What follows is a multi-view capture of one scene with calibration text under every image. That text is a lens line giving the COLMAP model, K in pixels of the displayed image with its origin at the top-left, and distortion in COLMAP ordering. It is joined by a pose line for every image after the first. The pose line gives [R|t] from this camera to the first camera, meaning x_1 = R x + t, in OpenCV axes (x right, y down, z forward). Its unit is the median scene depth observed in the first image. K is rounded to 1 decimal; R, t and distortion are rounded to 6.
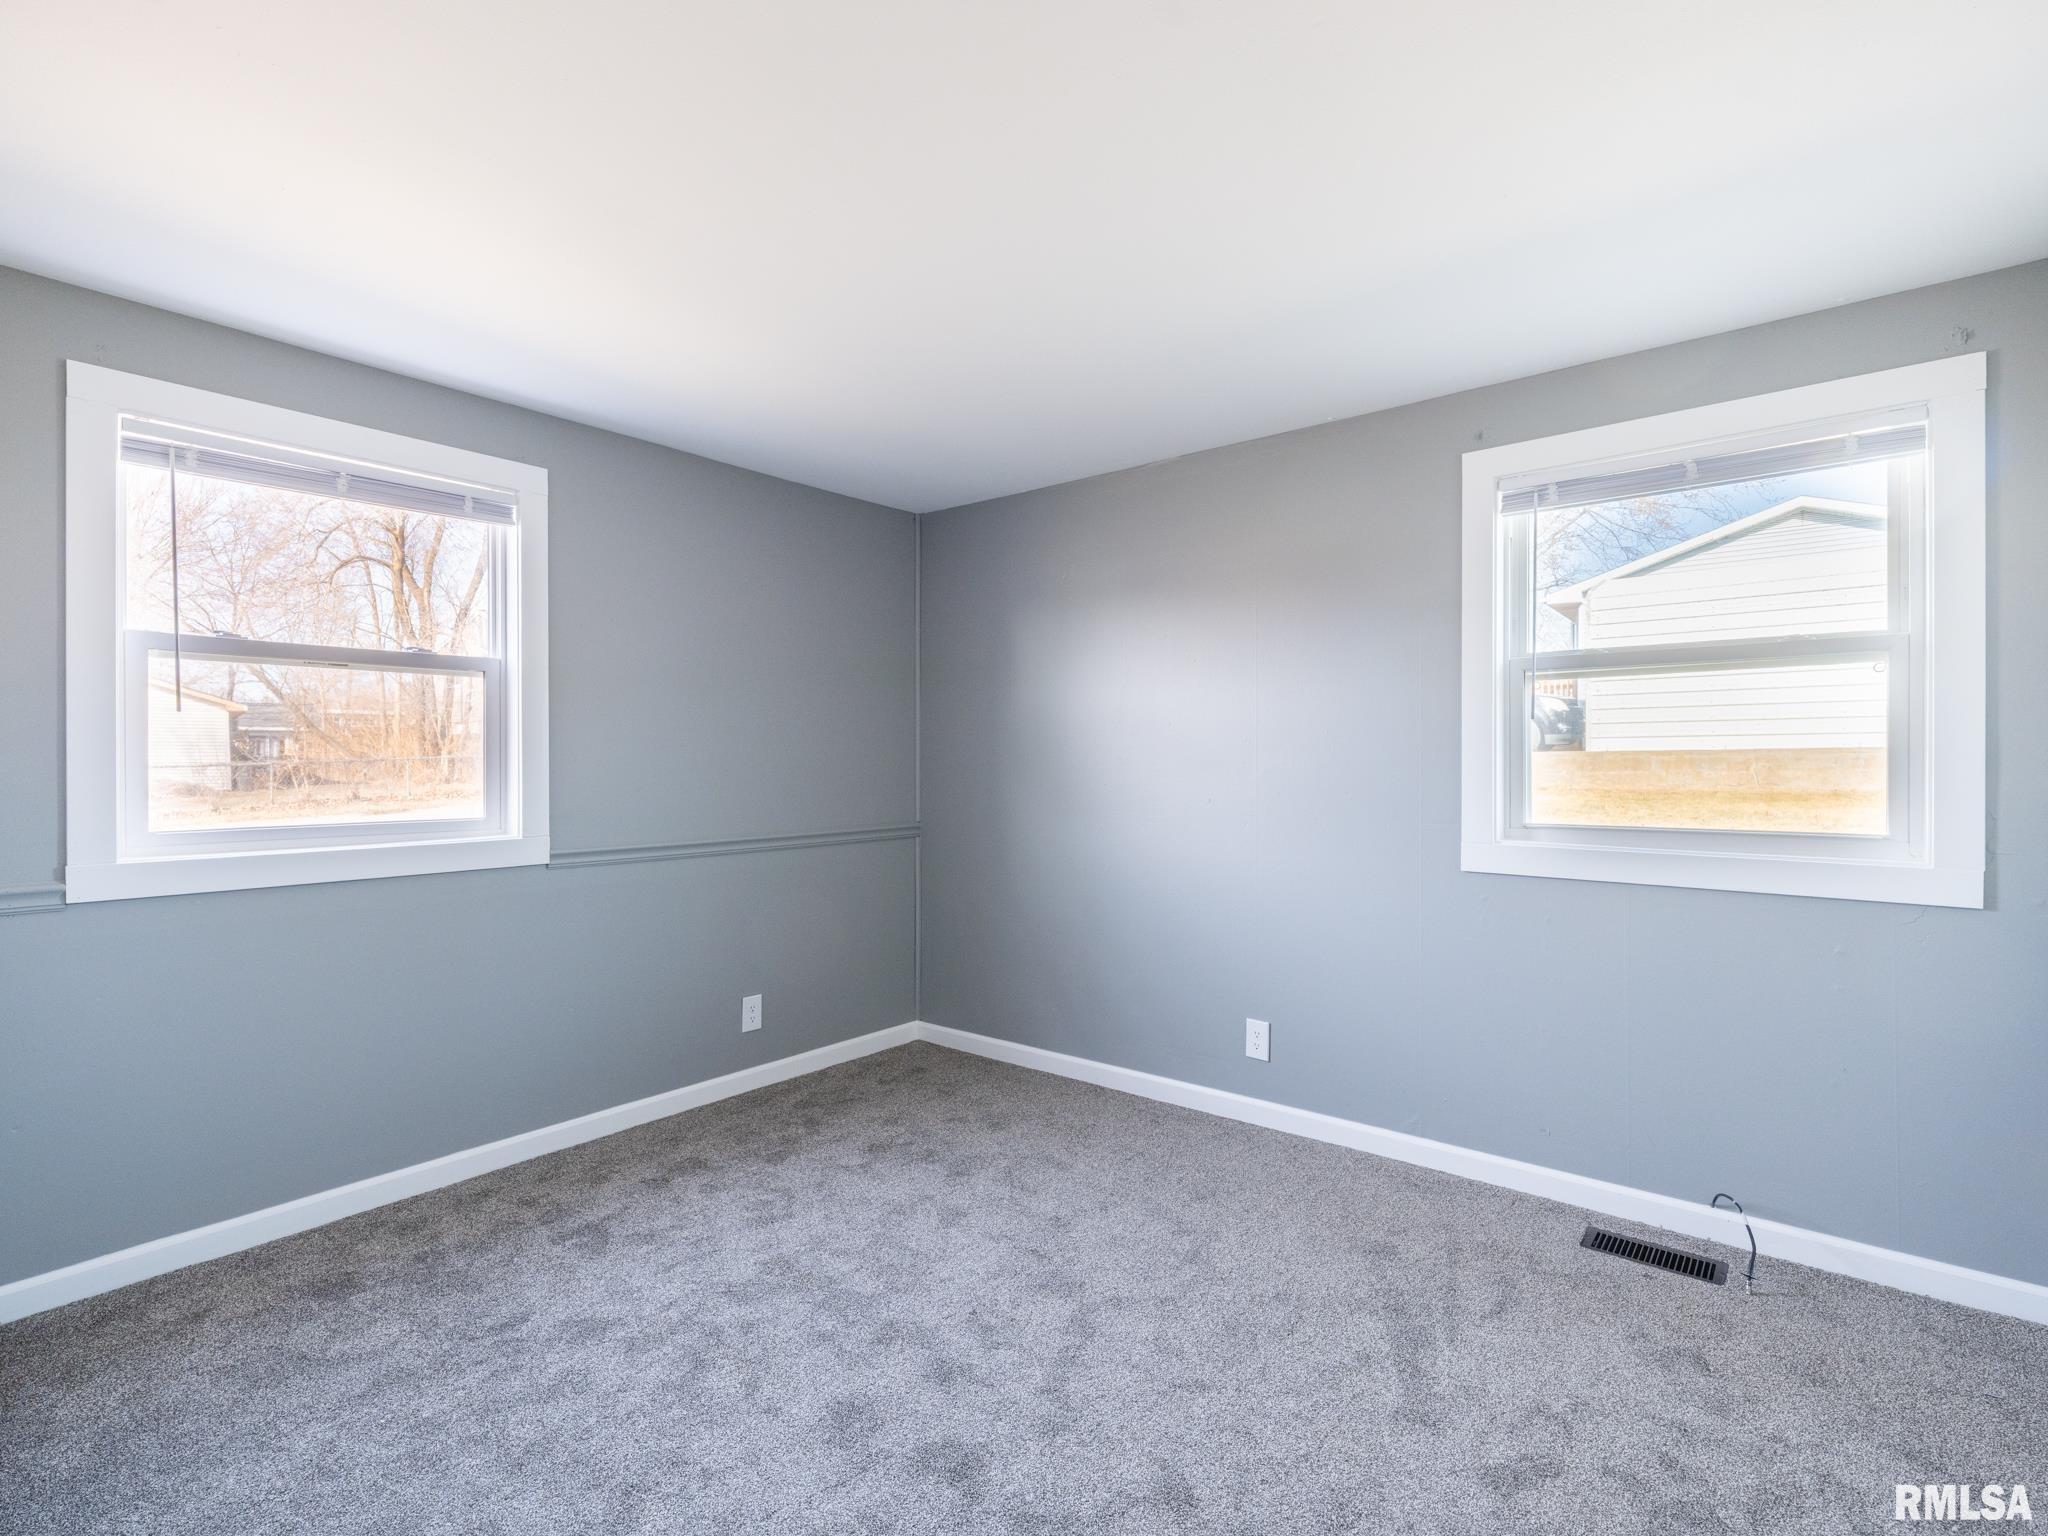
lens RADIAL K [[957.8, 0, 1024.1], [0, 957.8, 766.1], [0, 0, 1]] dist [-0.005986, 0.002701]
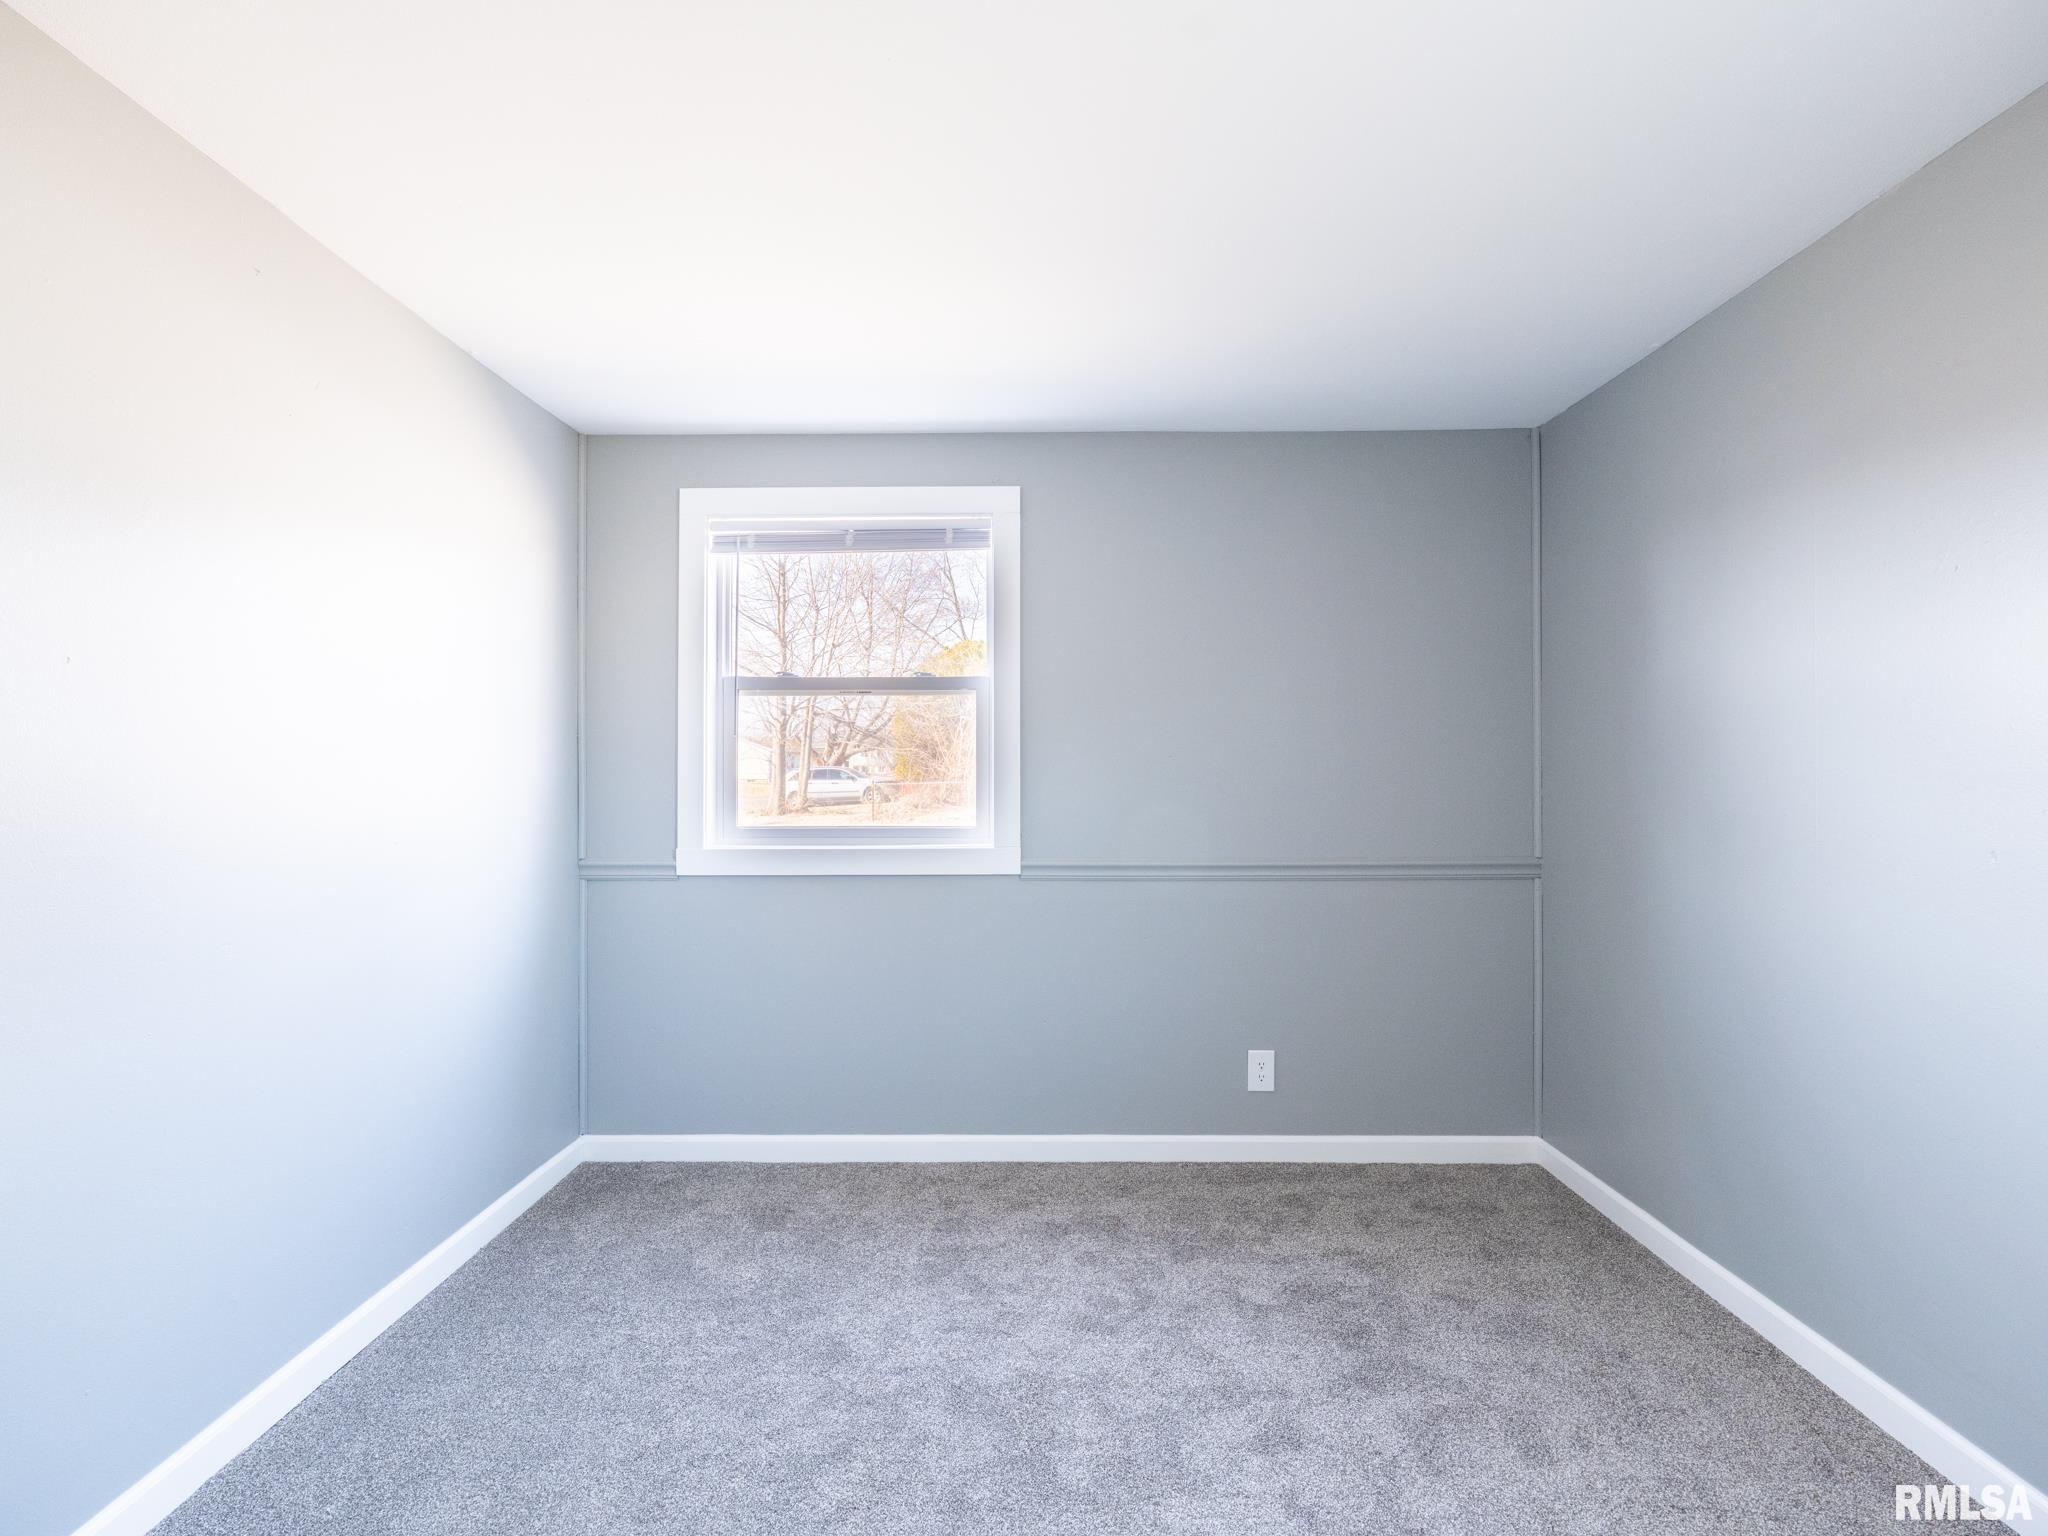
lens RADIAL K [[957.8, 0, 1024.4], [0, 957.8, 764.5], [0, 0, 1]] dist [-0.005986, 0.002701]
pose [[0.625899, -0.010572, -0.779833, 0.317916], [-0.001807, 0.999886, -0.015005, 0.001359], [0.779902, 0.010801, 0.625808, 0.393579]]
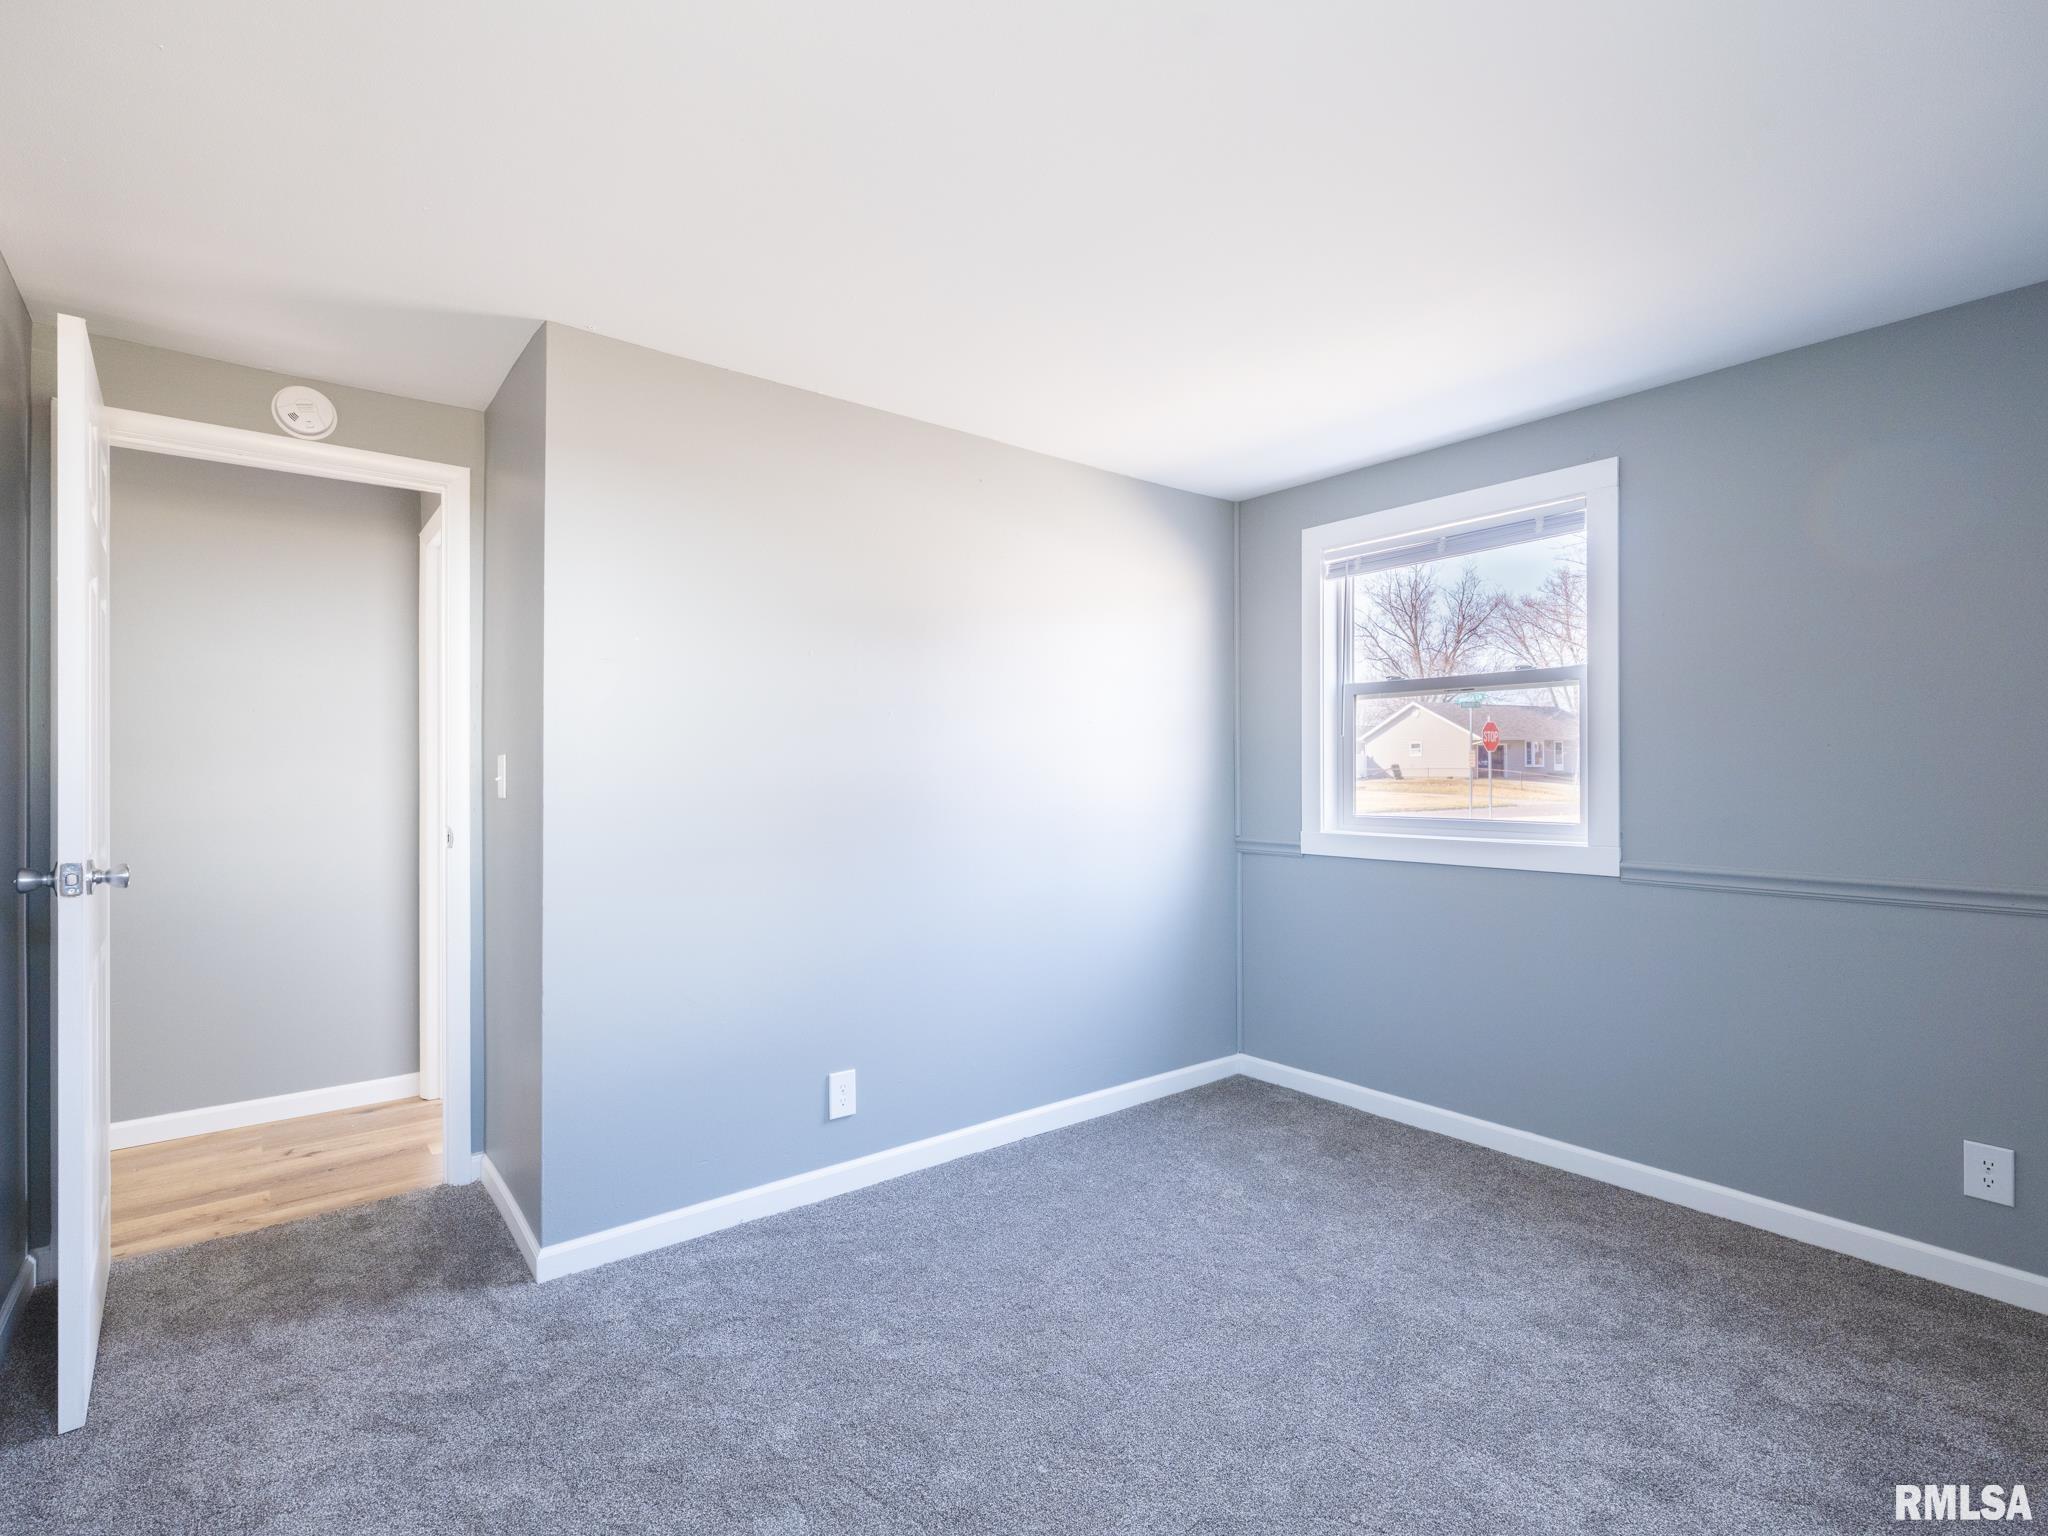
lens RADIAL K [[957.8, 0, 1035.6], [0, 957.8, 769.8], [0, 0, 1]] dist [-0.005986, 0.002701]
pose [[-0.199006, -0.007763, -0.979967, 0.570028], [-0.005500, 0.999962, -0.006805, 0.007944], [0.979983, 0.004036, -0.199041, 0.669296]]
